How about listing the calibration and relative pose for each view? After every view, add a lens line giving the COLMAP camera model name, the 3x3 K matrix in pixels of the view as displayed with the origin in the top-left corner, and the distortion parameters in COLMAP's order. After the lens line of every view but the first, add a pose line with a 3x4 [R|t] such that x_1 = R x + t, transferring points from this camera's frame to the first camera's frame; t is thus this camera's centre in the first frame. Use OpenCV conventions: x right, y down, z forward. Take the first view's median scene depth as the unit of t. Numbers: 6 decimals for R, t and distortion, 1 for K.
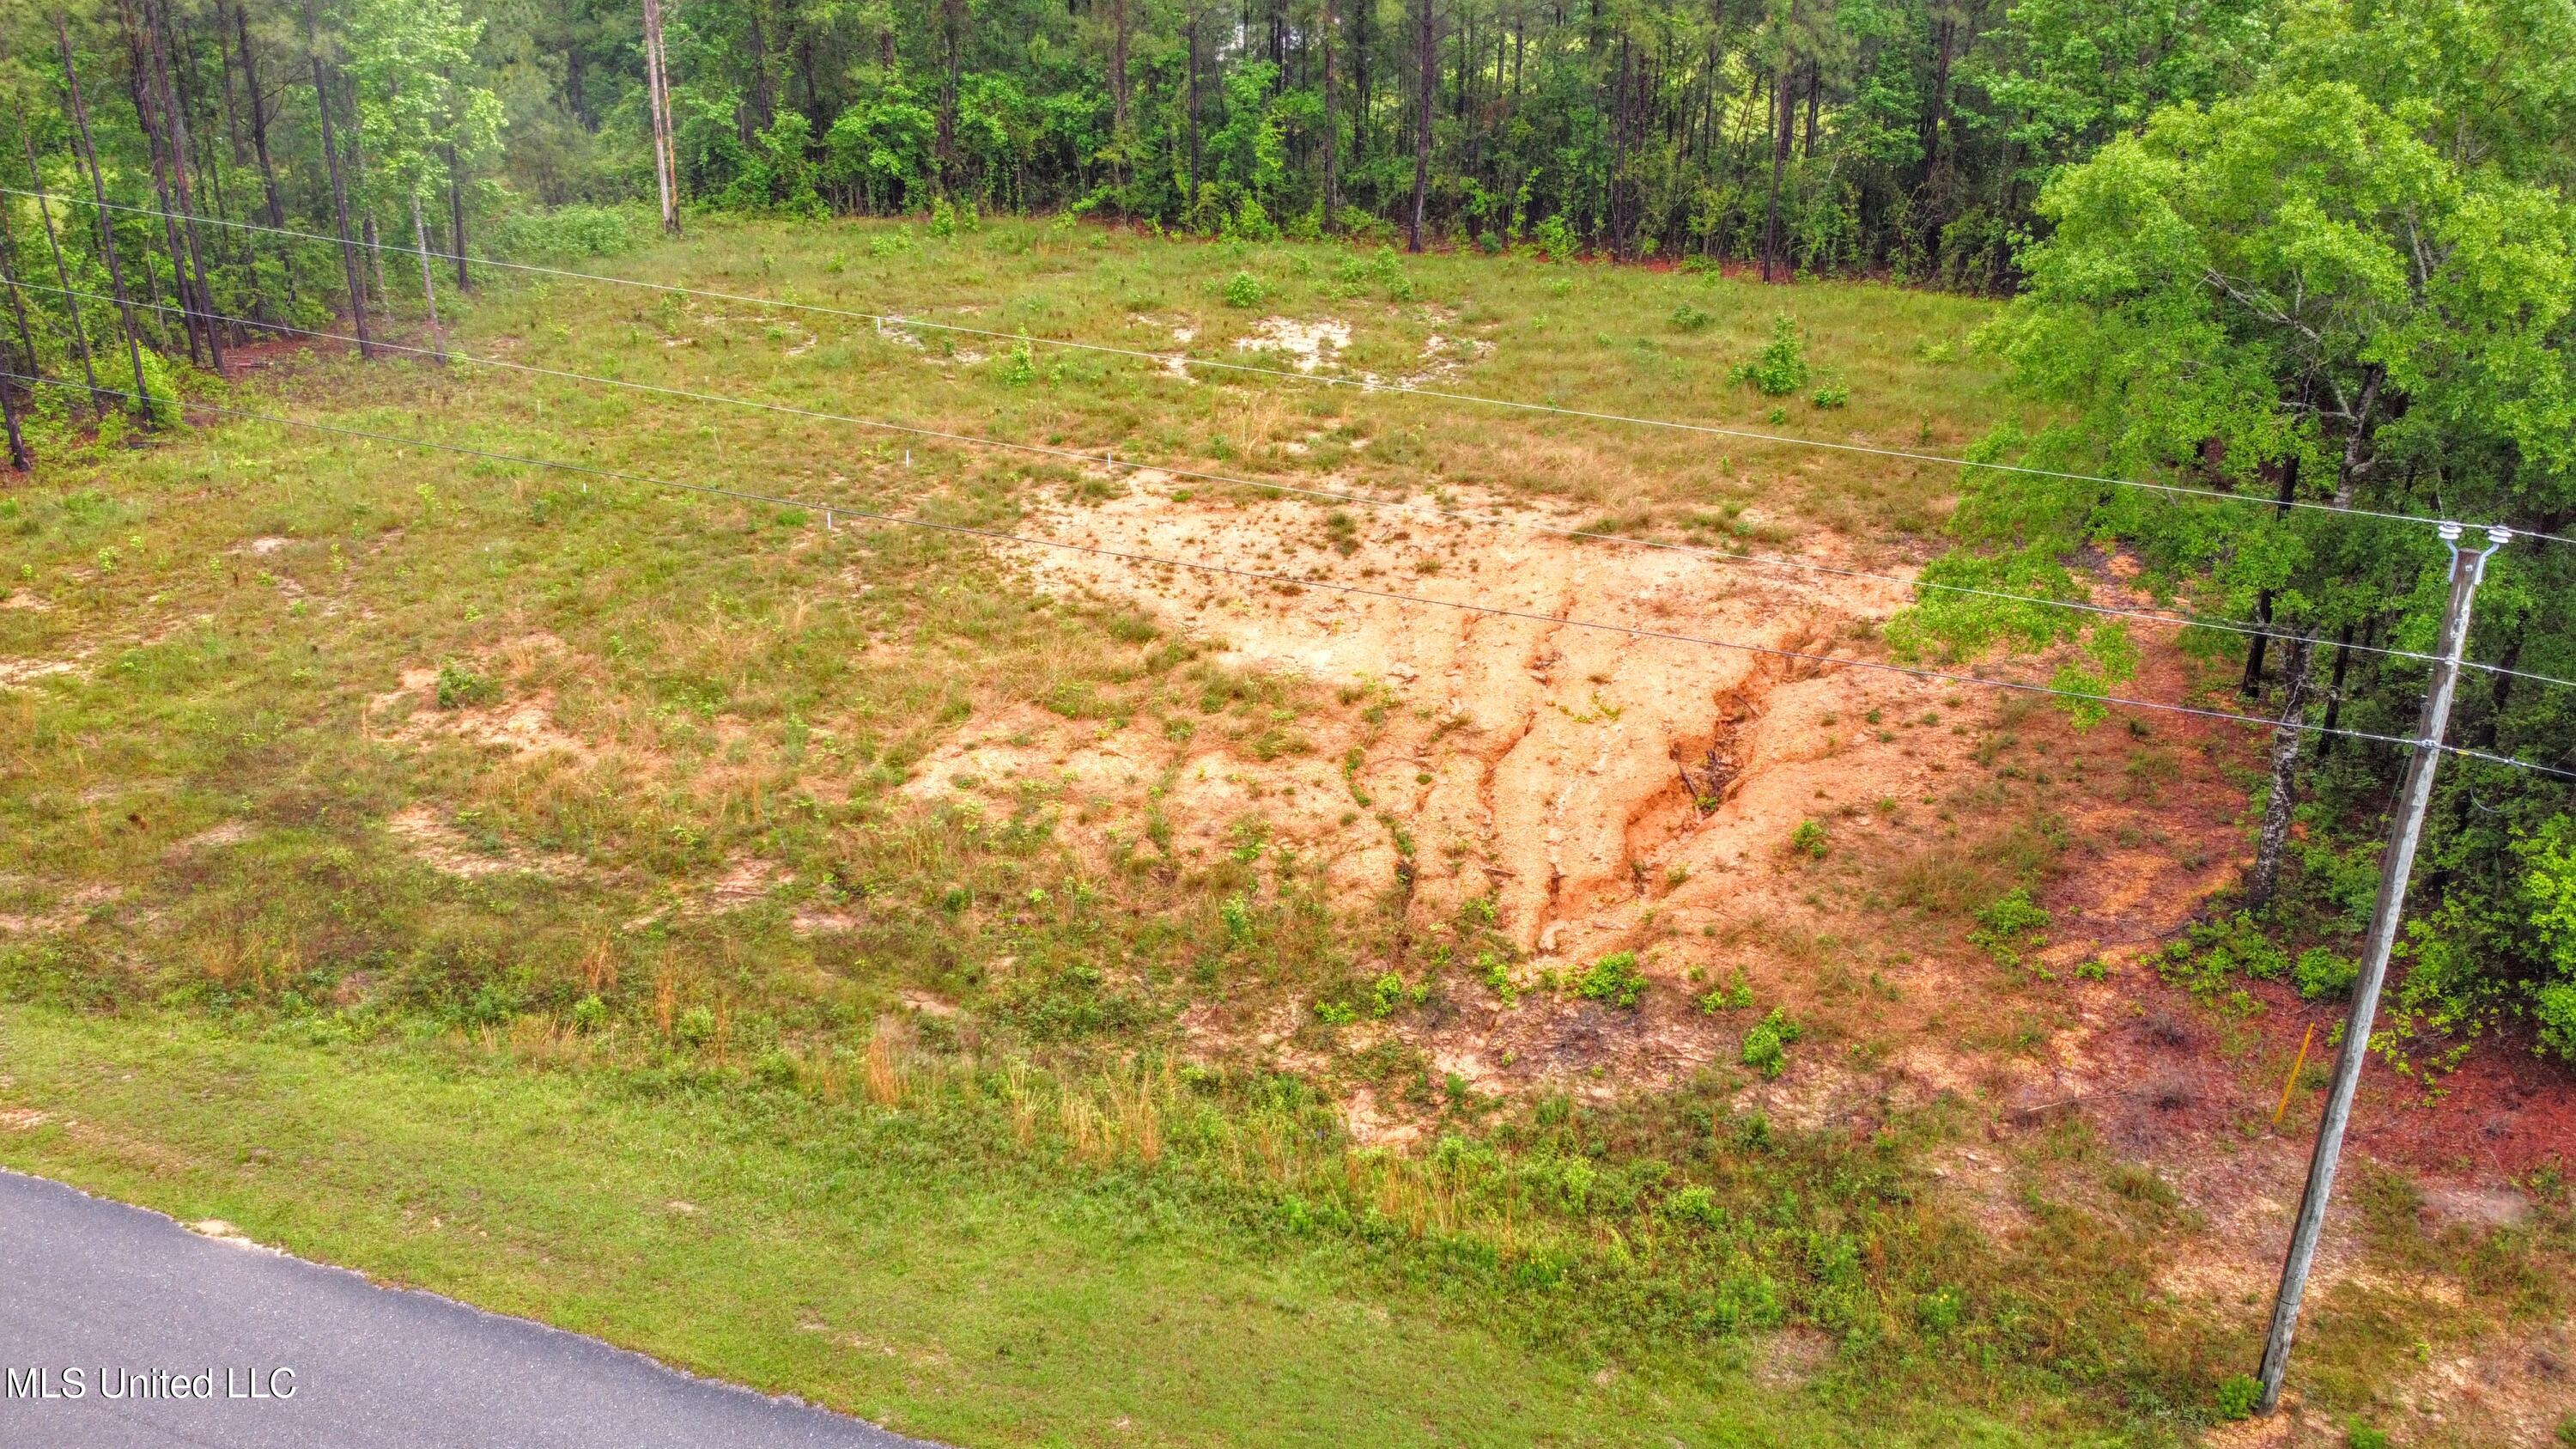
lens RADIAL K [[1920.8, 0, 1286.9], [0, 1920.8, 728.8], [0, 0, 1]] dist [0.000257, -0.001954]
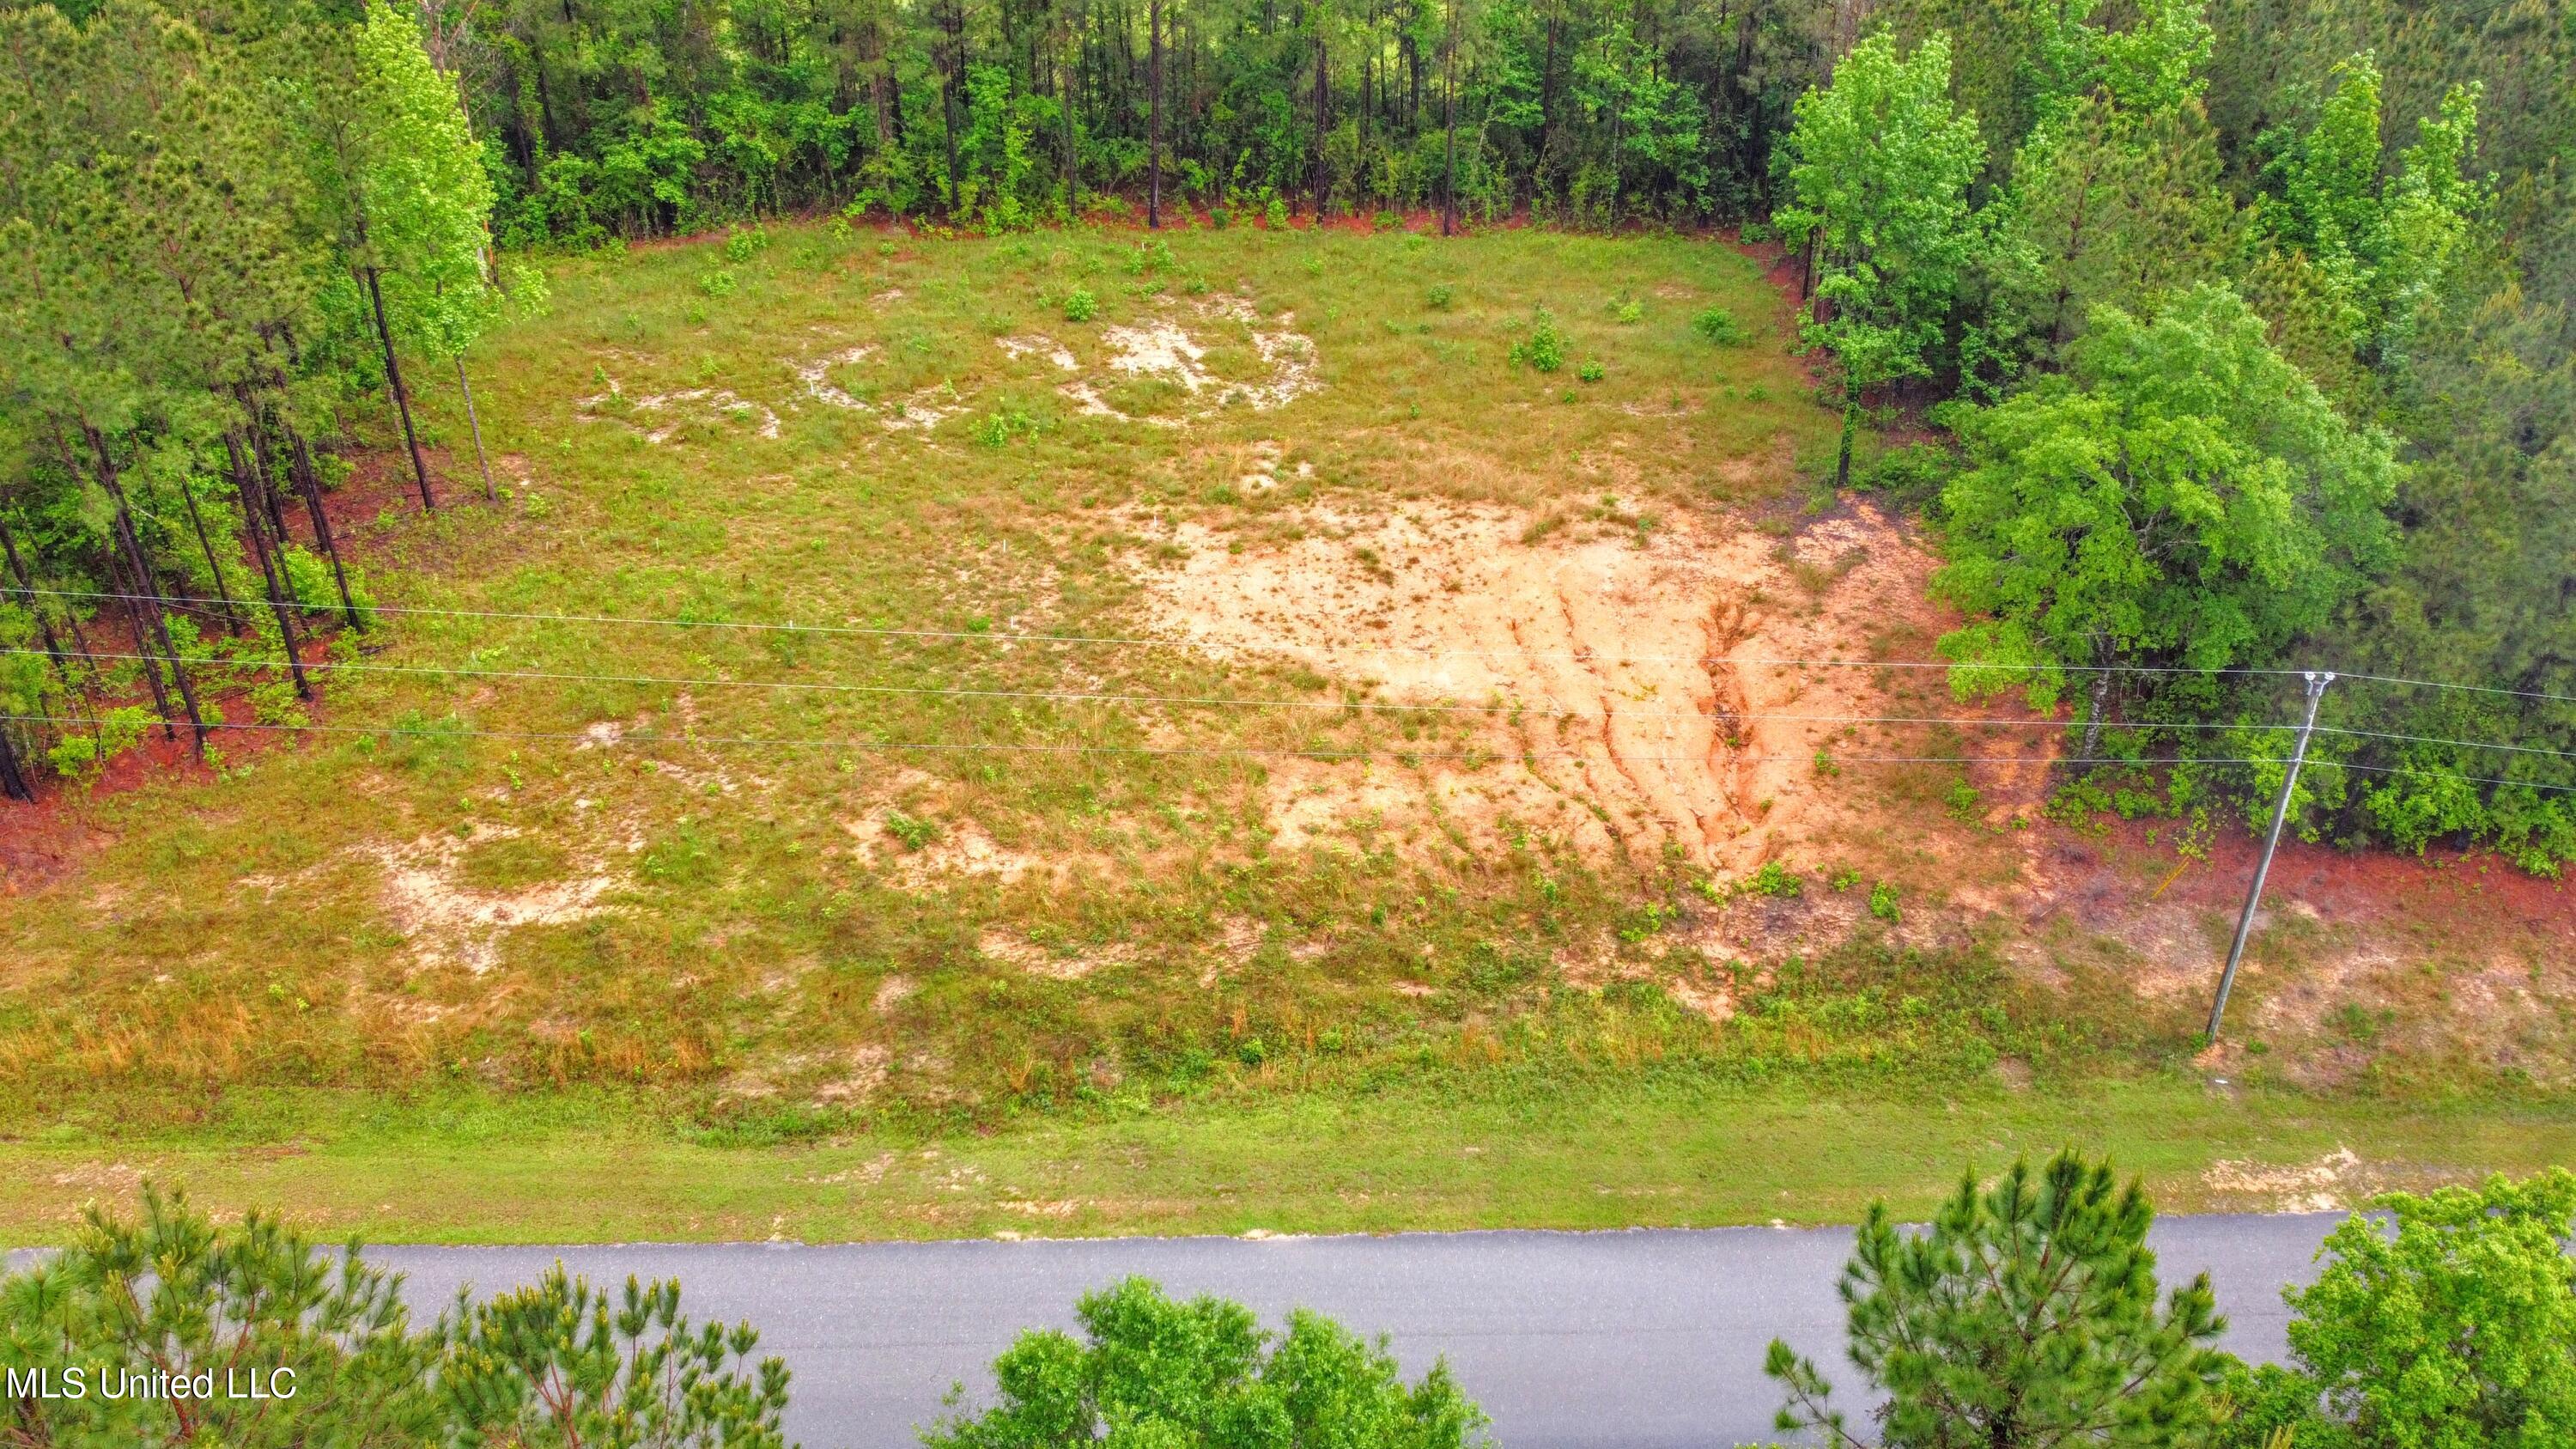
lens RADIAL K [[1920.8, 0, 1292.4], [0, 1920.8, 723.4], [0, 0, 1]] dist [0.000257, -0.001954]
pose [[0.925622, -0.195139, 0.324261, -0.614685], [0.144009, 0.973971, 0.175049, -0.298603], [-0.349980, -0.115333, 0.929630, -0.347831]]
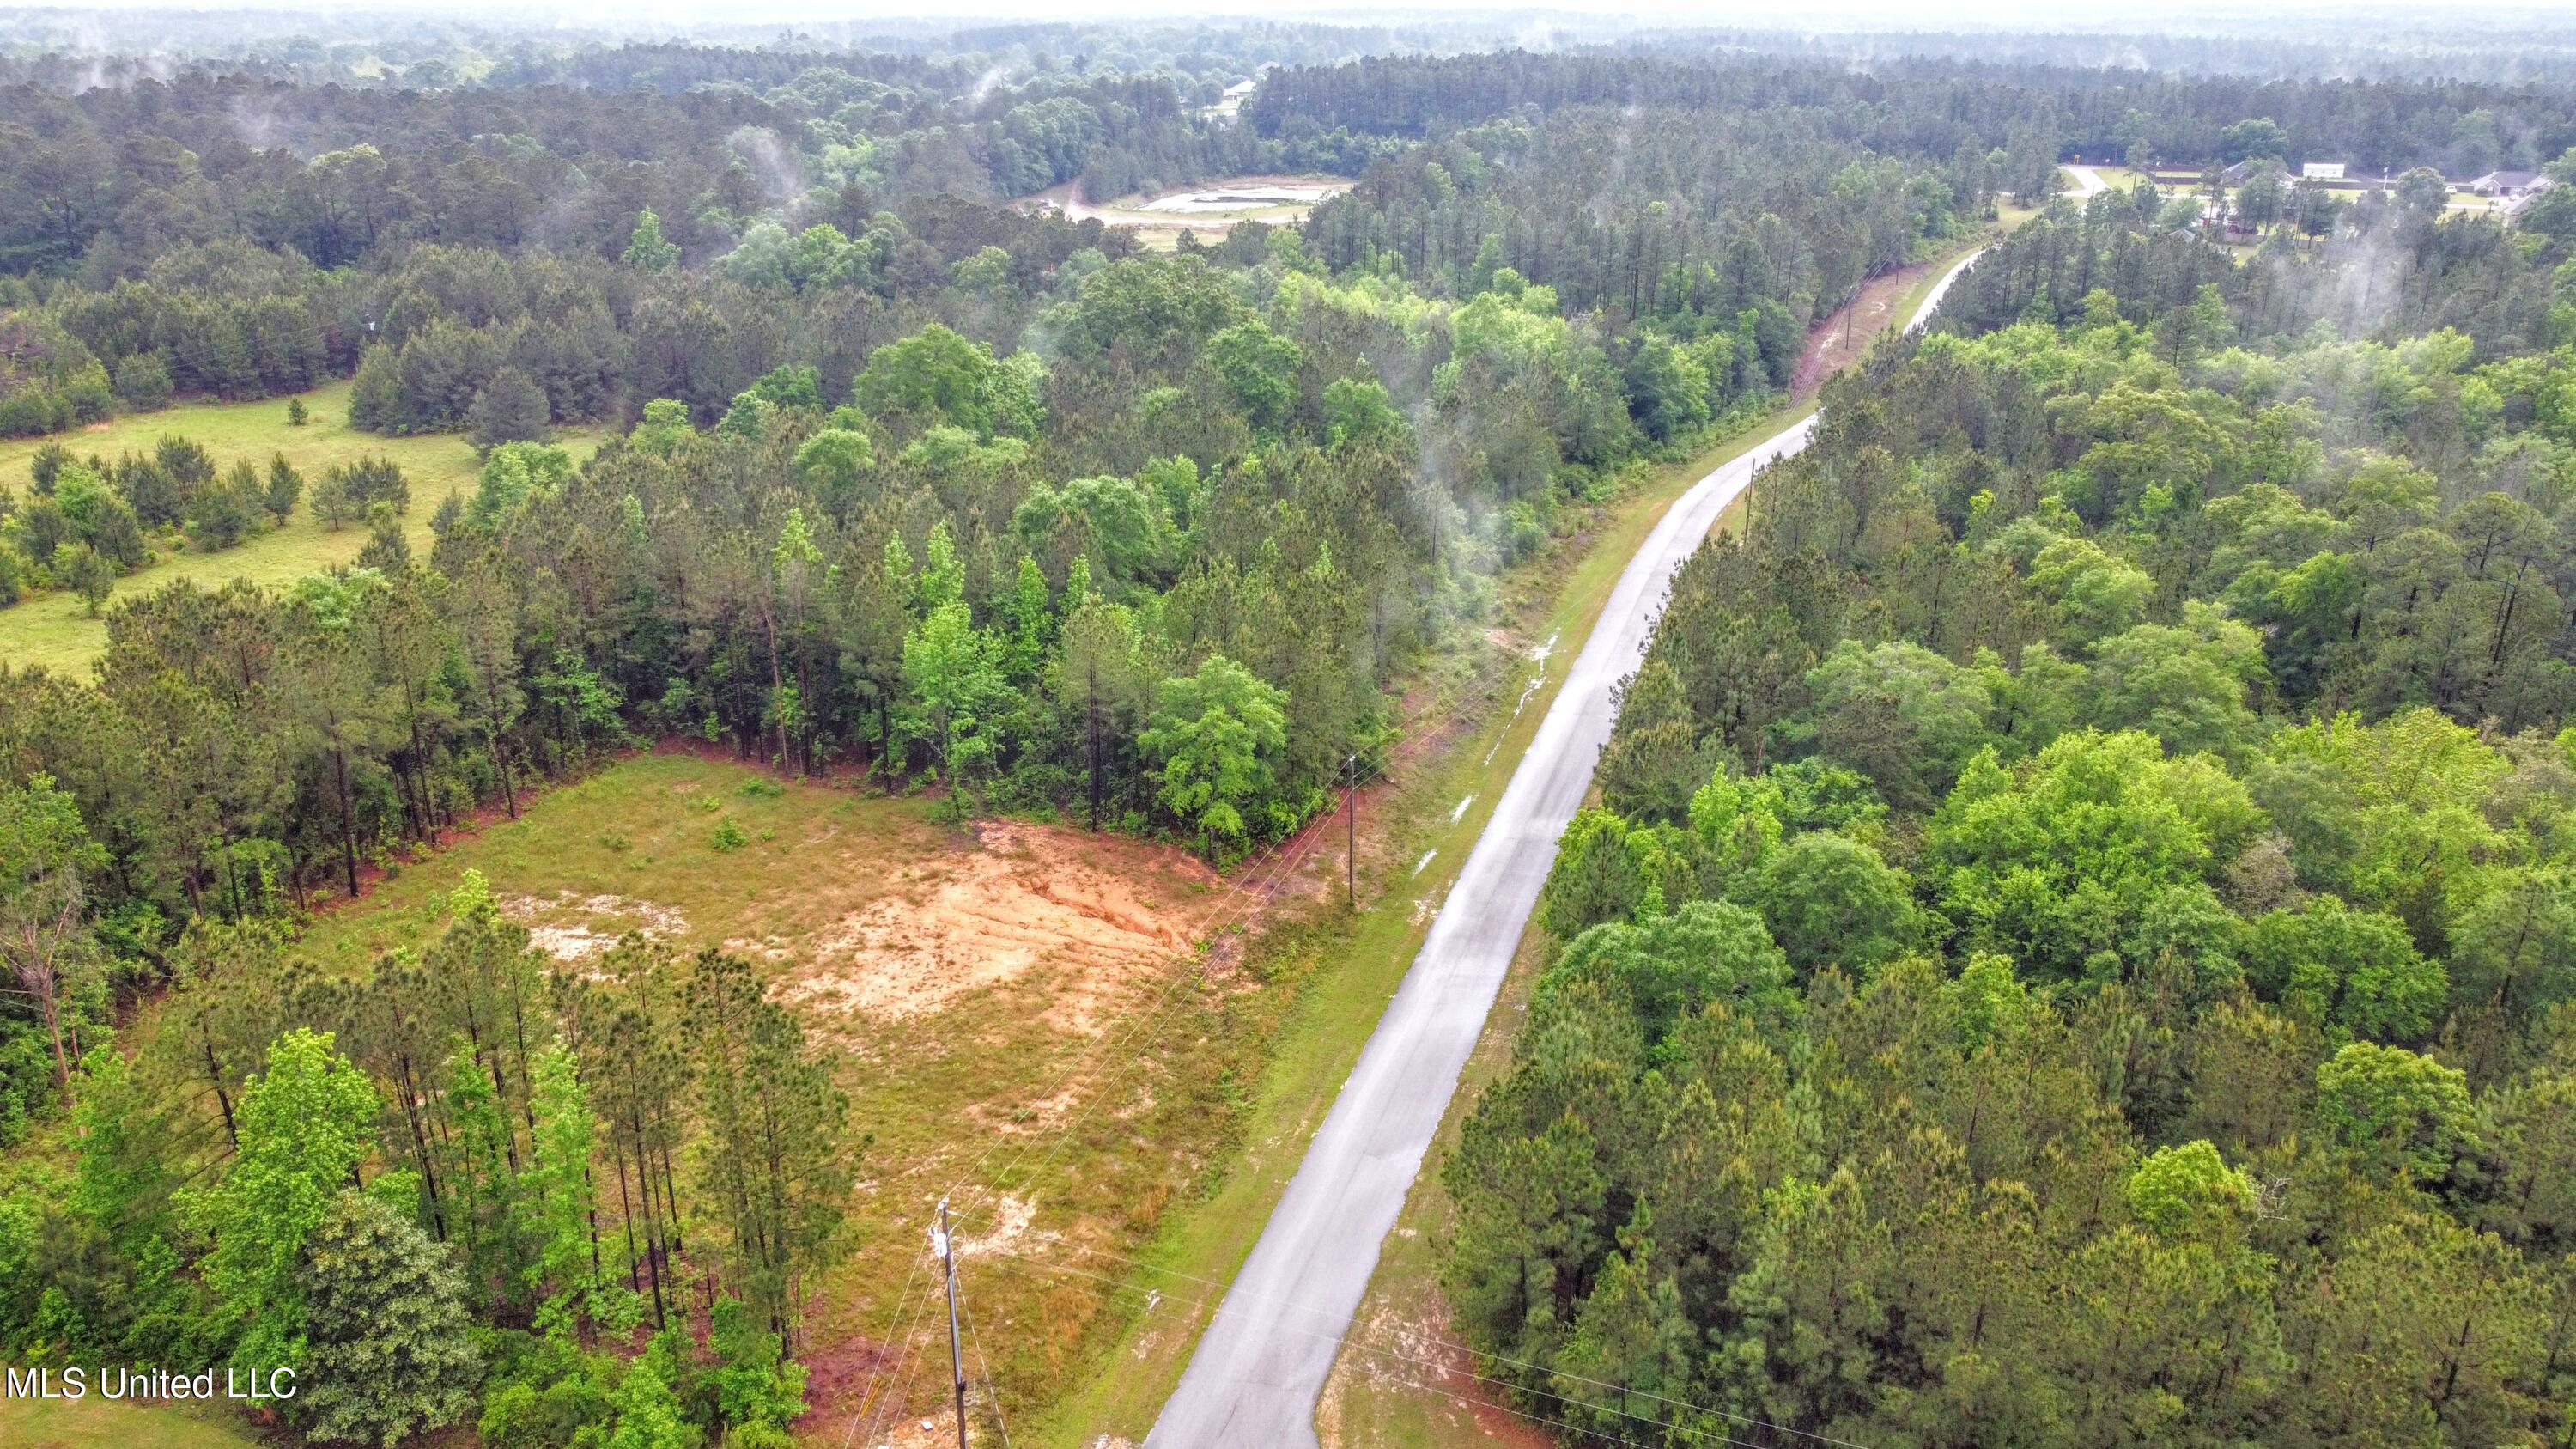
lens RADIAL K [[1920.8, 0, 1286.9], [0, 1920.8, 724.8], [0, 0, 1]] dist [0.000257, -0.001954]
pose [[-0.039293, -0.357152, 0.933219, -2.712364], [0.367455, 0.863334, 0.345878, -1.260519], [-0.929211, 0.356506, 0.097314, 0.238380]]
